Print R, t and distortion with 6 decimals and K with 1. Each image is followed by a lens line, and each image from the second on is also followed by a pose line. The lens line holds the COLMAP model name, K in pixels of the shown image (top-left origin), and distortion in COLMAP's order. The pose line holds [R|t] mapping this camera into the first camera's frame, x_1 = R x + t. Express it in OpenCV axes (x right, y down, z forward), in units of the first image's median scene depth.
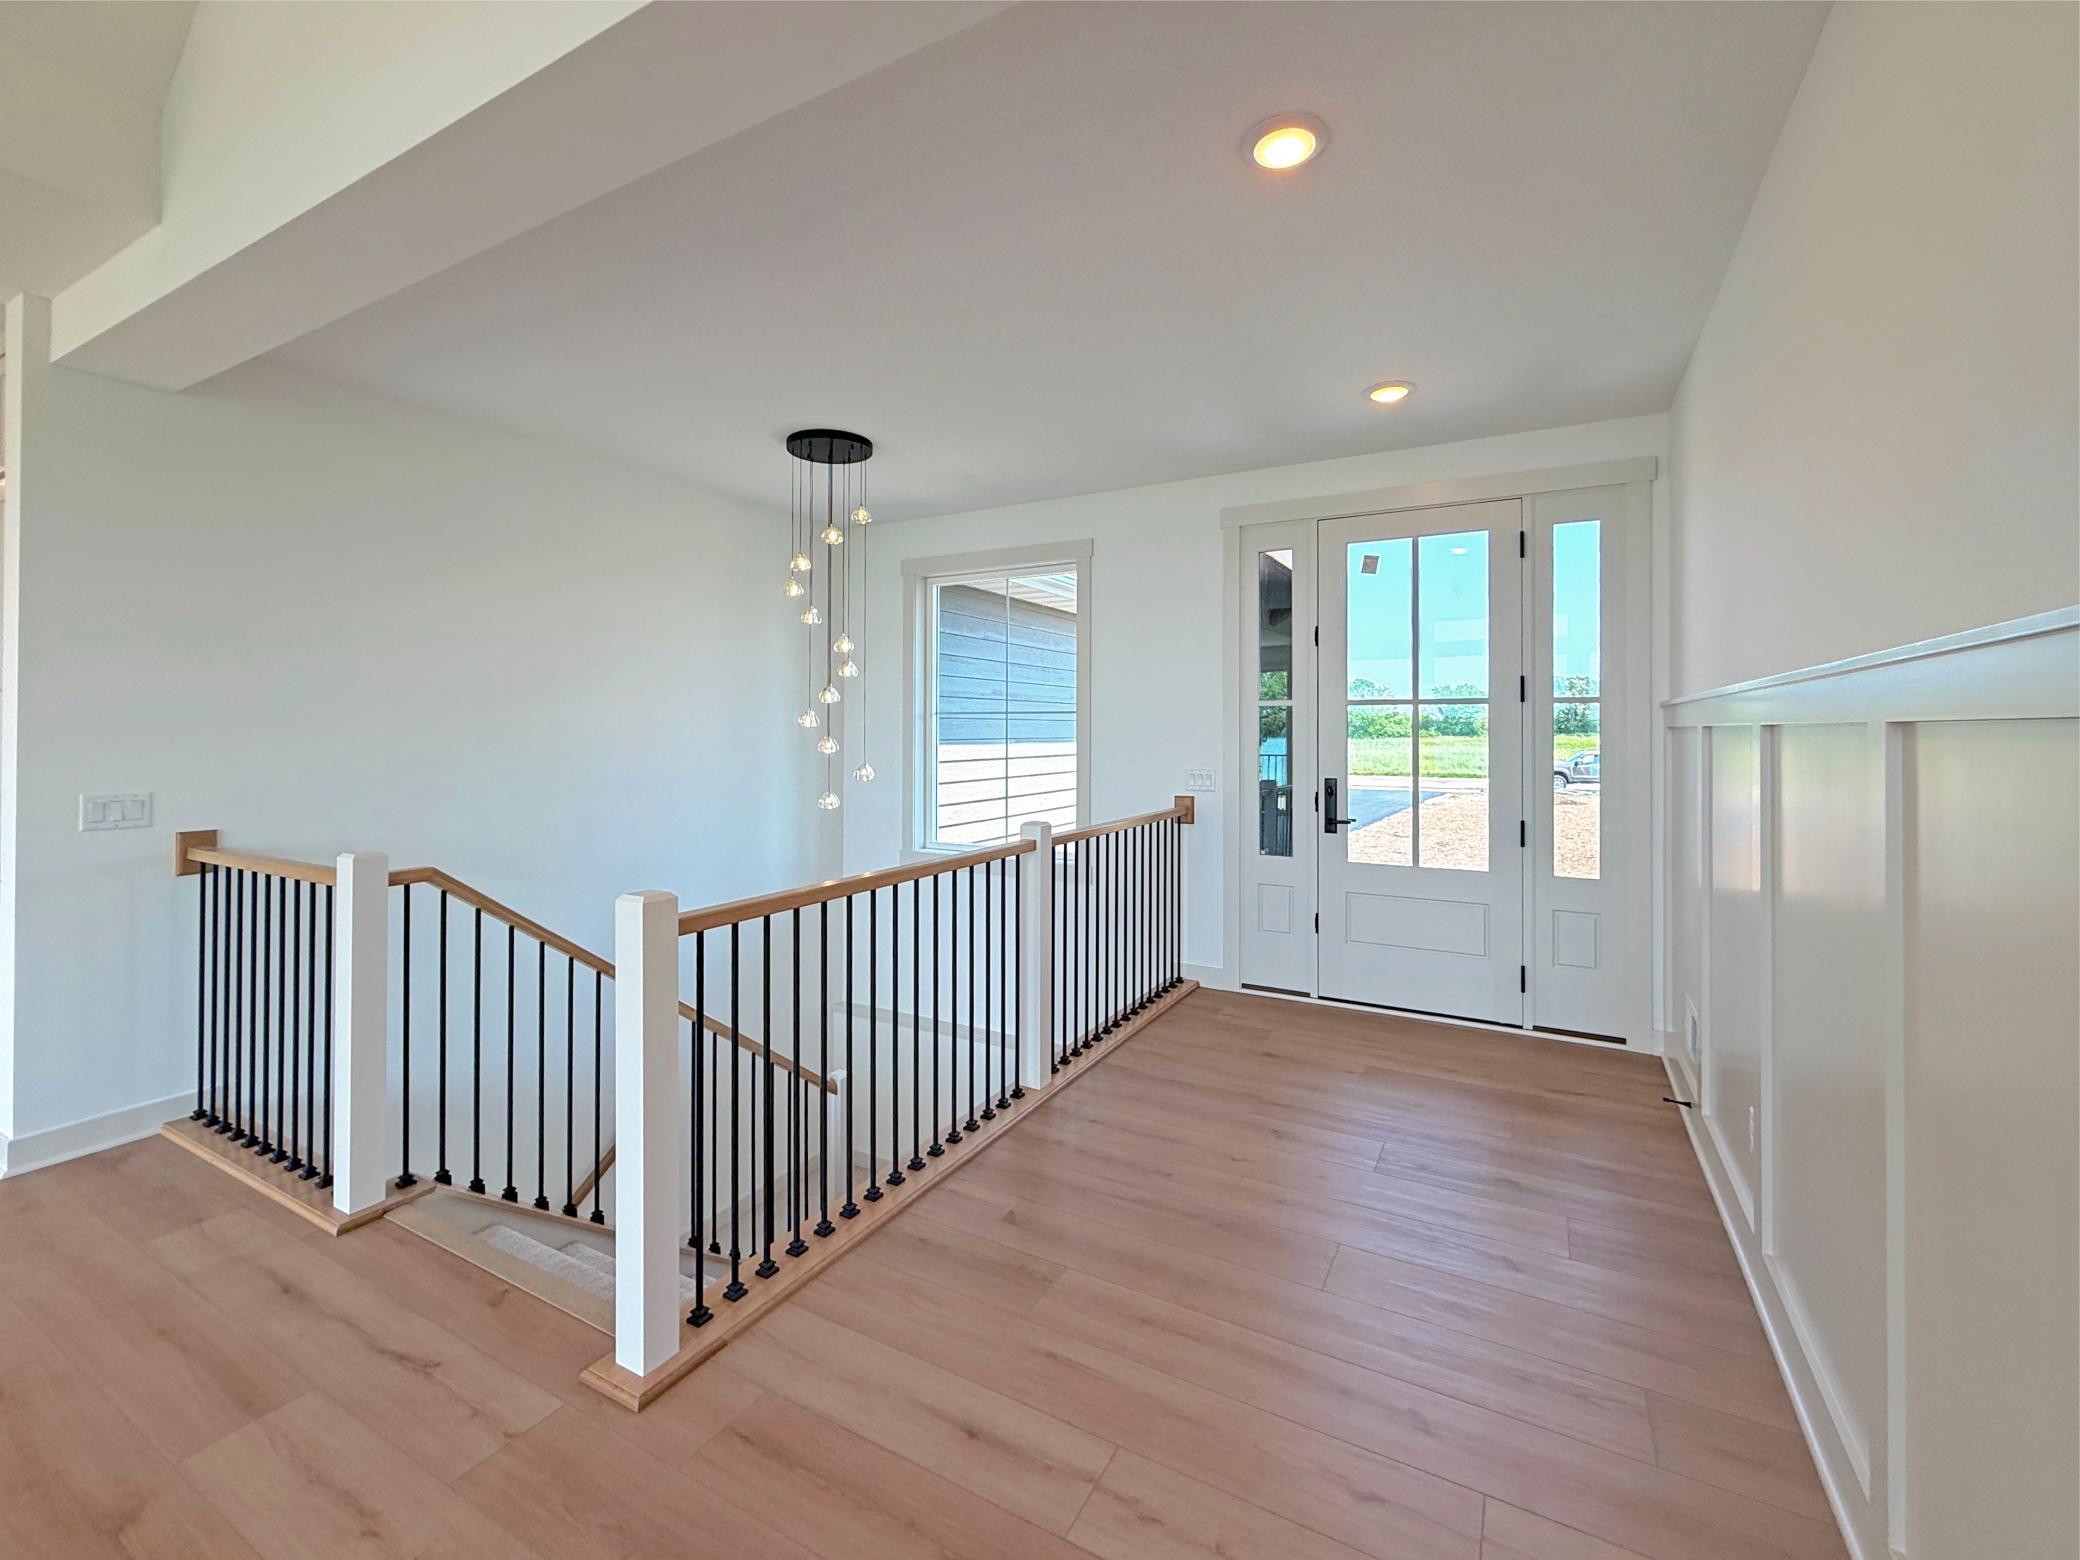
lens RADIAL K [[886.7, 0, 1052.2], [0, 886.7, 729.0], [0, 0, 1]] dist [-0.001442, -0.000086]
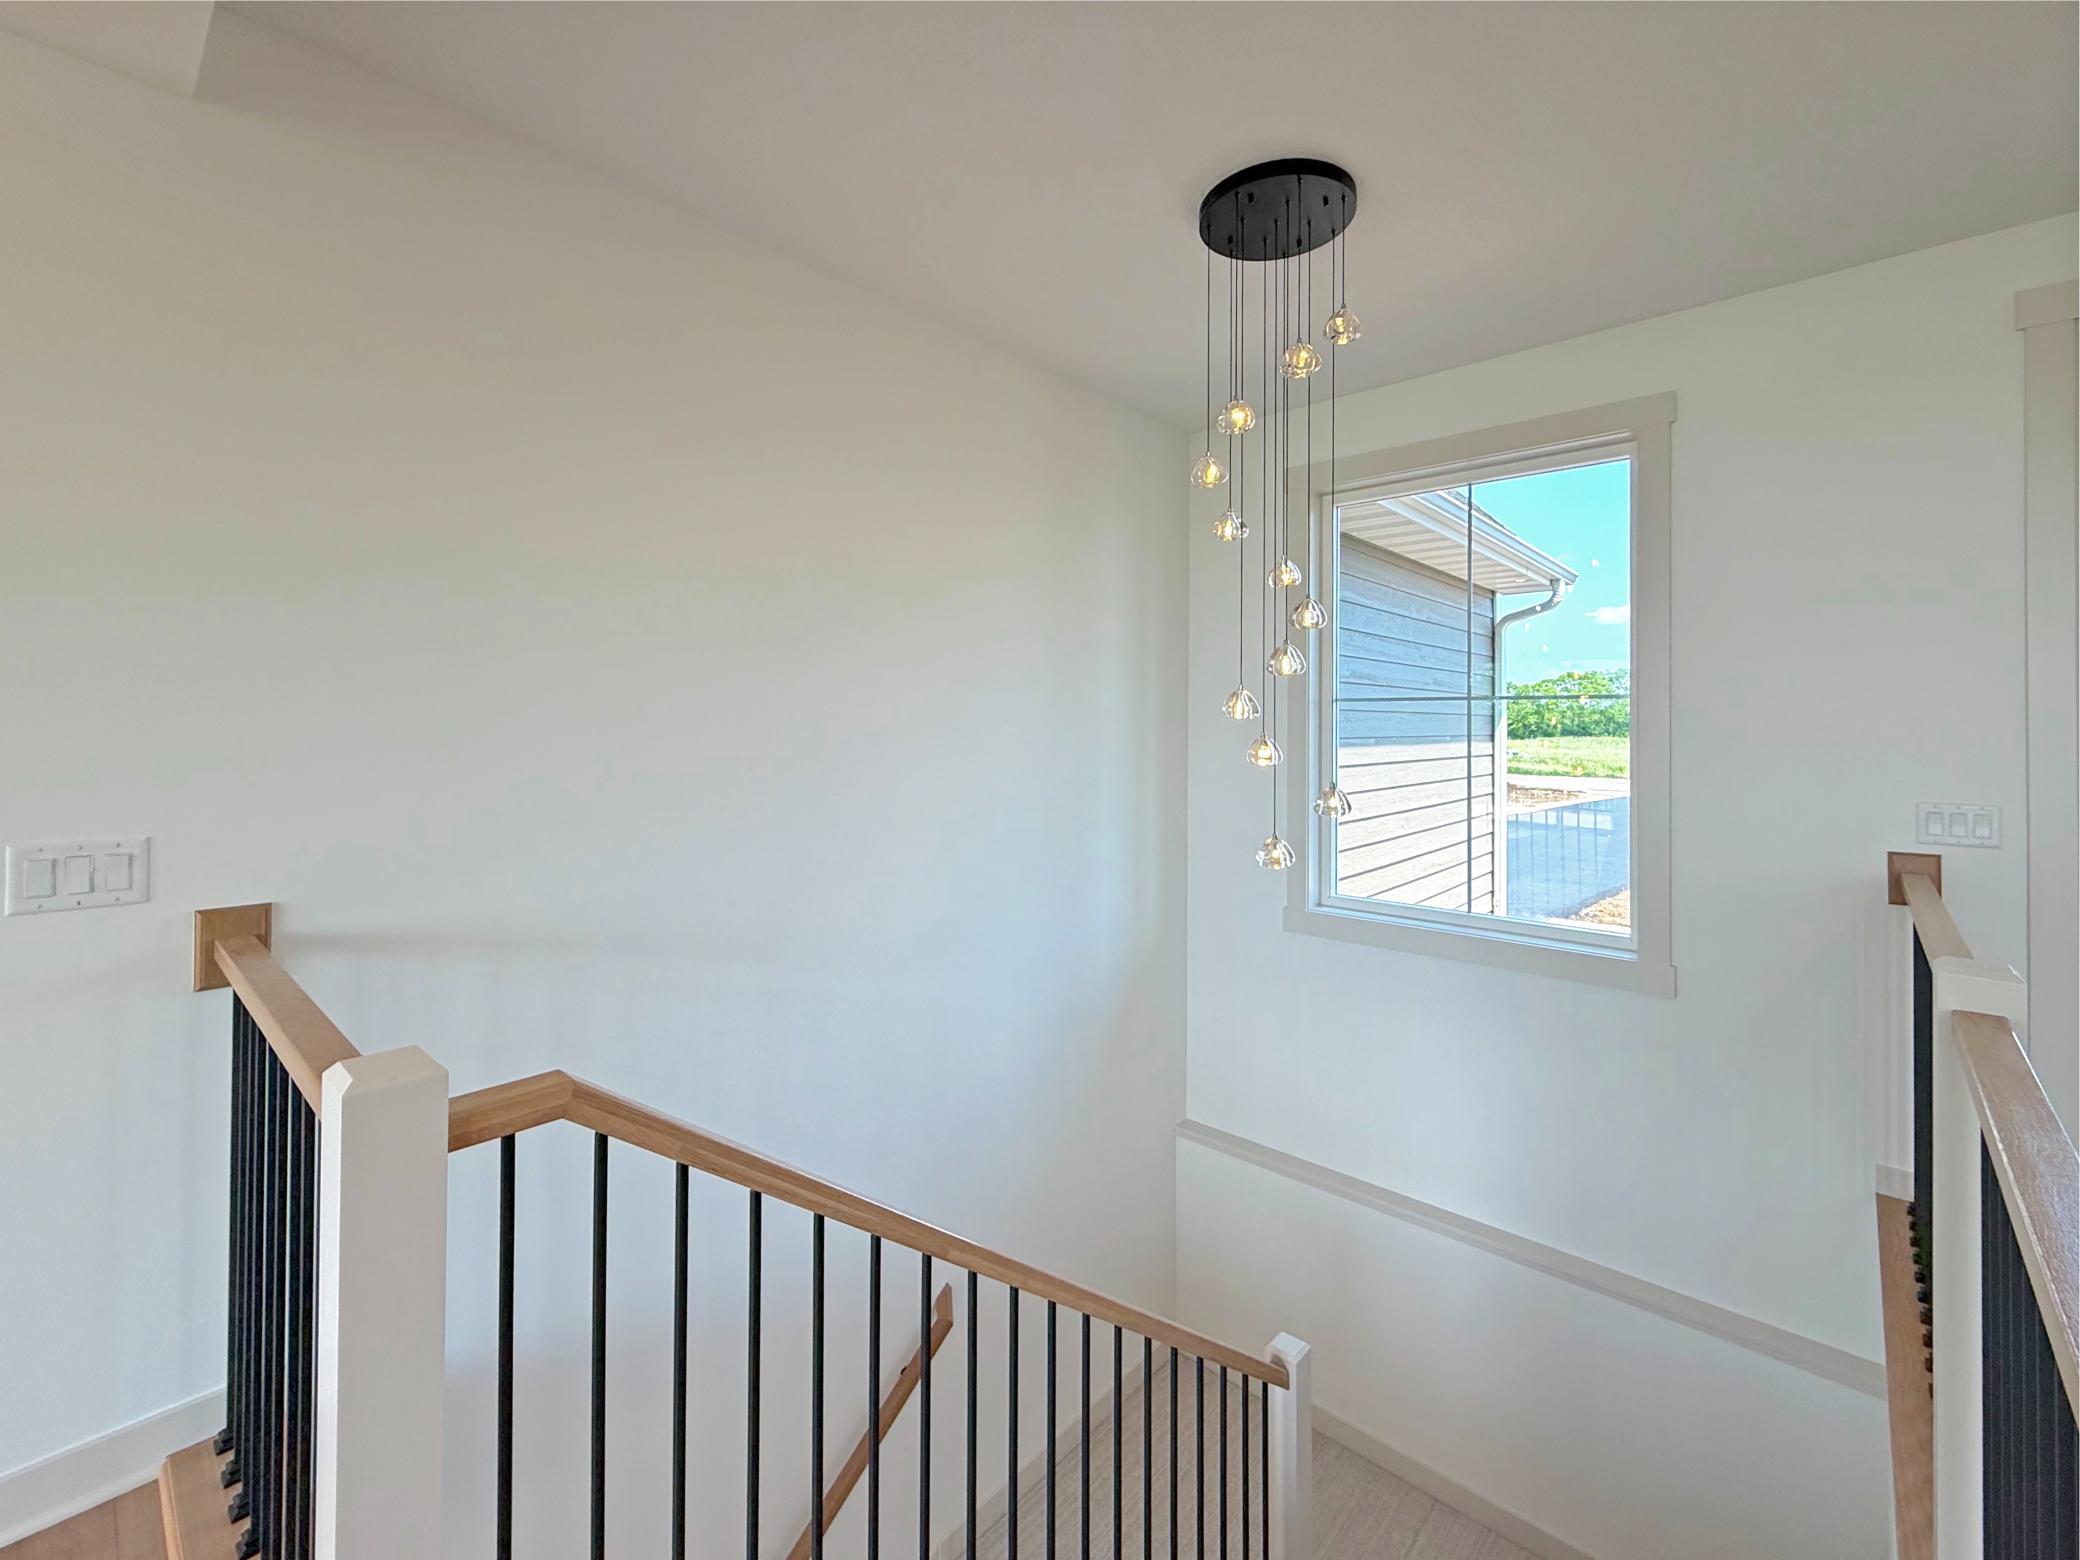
lens RADIAL K [[886.7, 0, 1052.2], [0, 886.7, 729.0], [0, 0, 1]] dist [-0.001442, -0.000086]
pose [[0.976520, 0.002963, -0.215407, -0.356047], [-0.001989, 0.999987, 0.004739, 0.001790], [0.215418, -0.004199, 0.976513, 0.577863]]
